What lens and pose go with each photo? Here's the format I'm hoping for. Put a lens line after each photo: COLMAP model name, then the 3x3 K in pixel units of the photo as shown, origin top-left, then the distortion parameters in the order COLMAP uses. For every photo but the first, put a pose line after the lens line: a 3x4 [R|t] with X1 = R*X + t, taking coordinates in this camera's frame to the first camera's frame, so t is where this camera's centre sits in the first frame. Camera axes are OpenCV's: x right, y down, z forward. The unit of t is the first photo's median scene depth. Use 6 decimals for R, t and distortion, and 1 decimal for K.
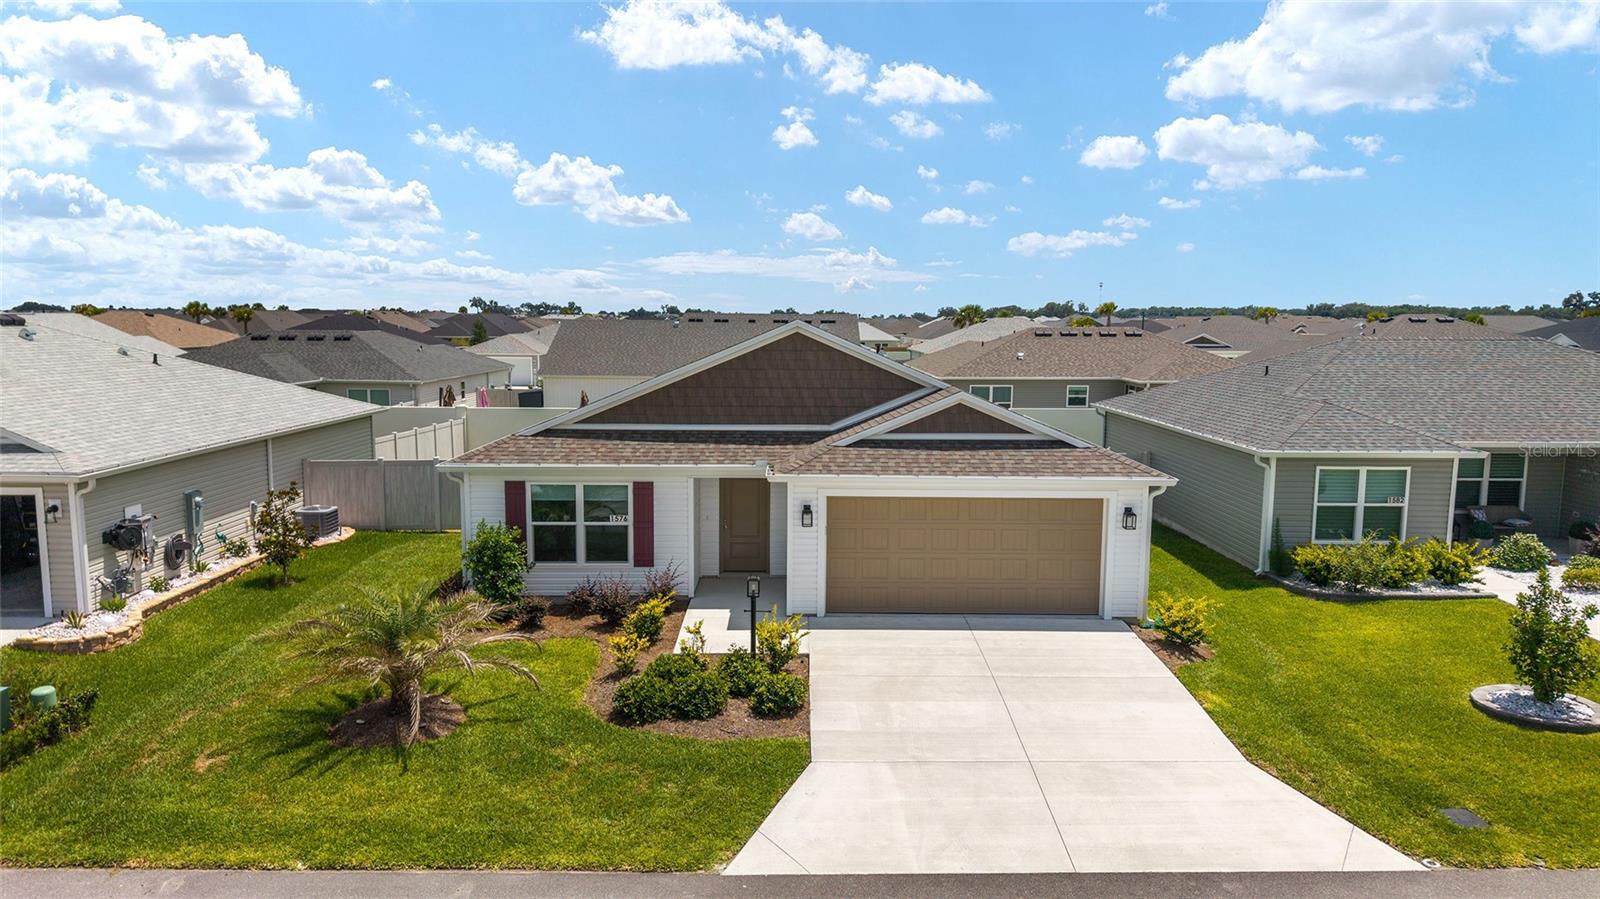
lens RADIAL K [[1062.7, 0, 807.4], [0, 1062.7, 471.4], [0, 0, 1]] dist [0.060072, -0.068328]
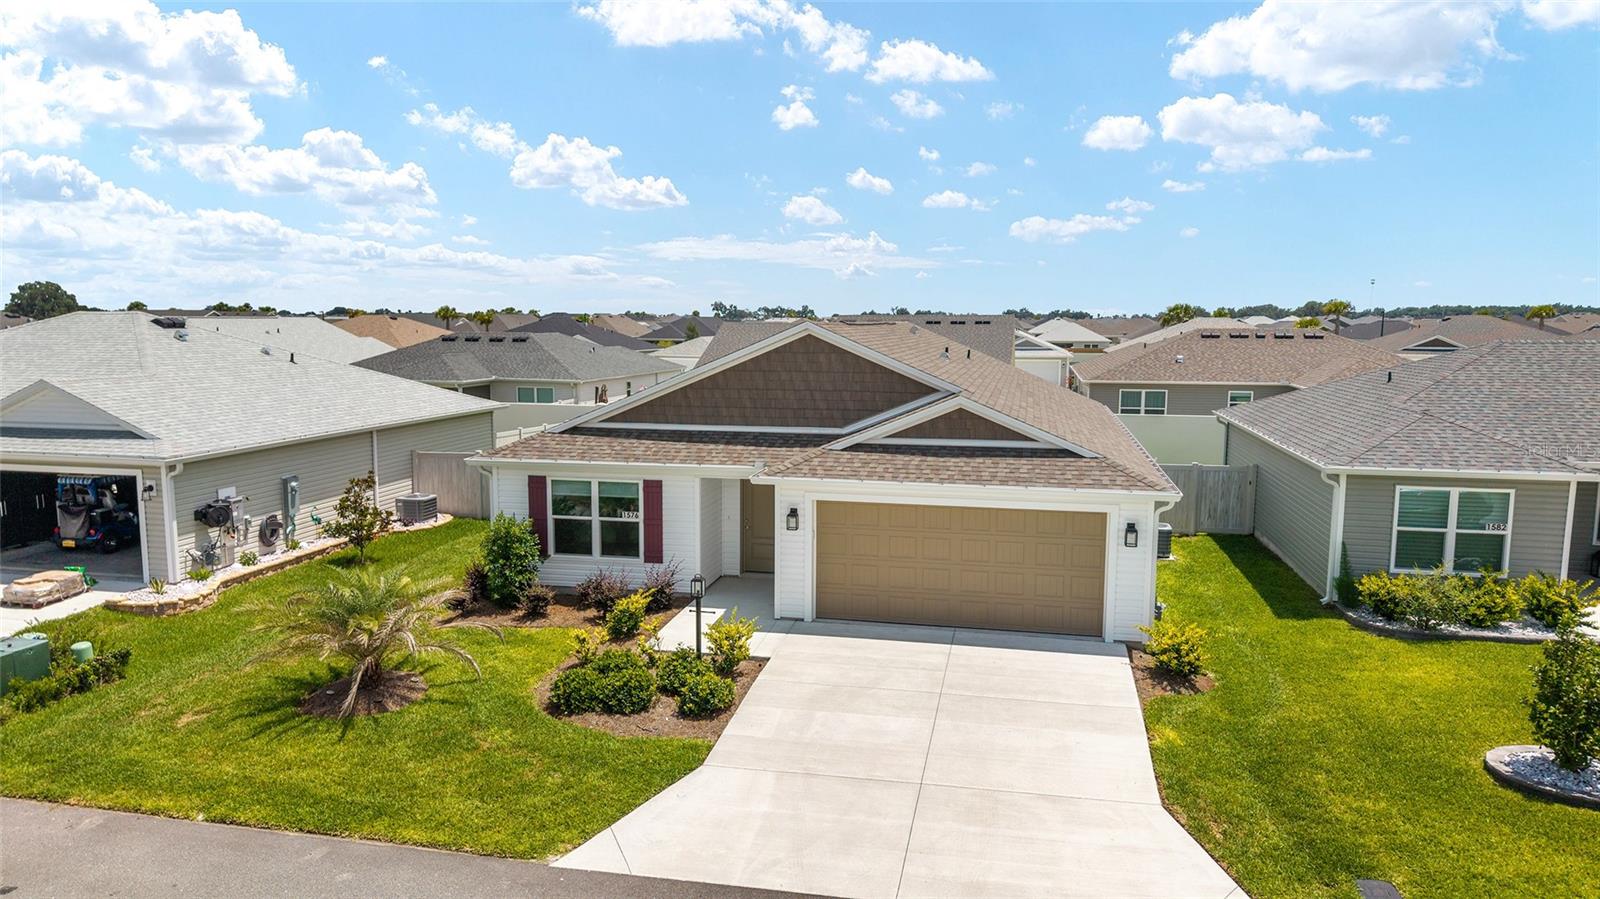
lens RADIAL K [[1062.7, 0, 807.4], [0, 1062.7, 471.4], [0, 0, 1]] dist [0.060072, -0.068328]
pose [[0.976581, 0.028024, -0.213317, 0.209589], [-0.028378, 0.999596, 0.001405, -0.004315], [0.213270, 0.004681, 0.976982, 0.030288]]
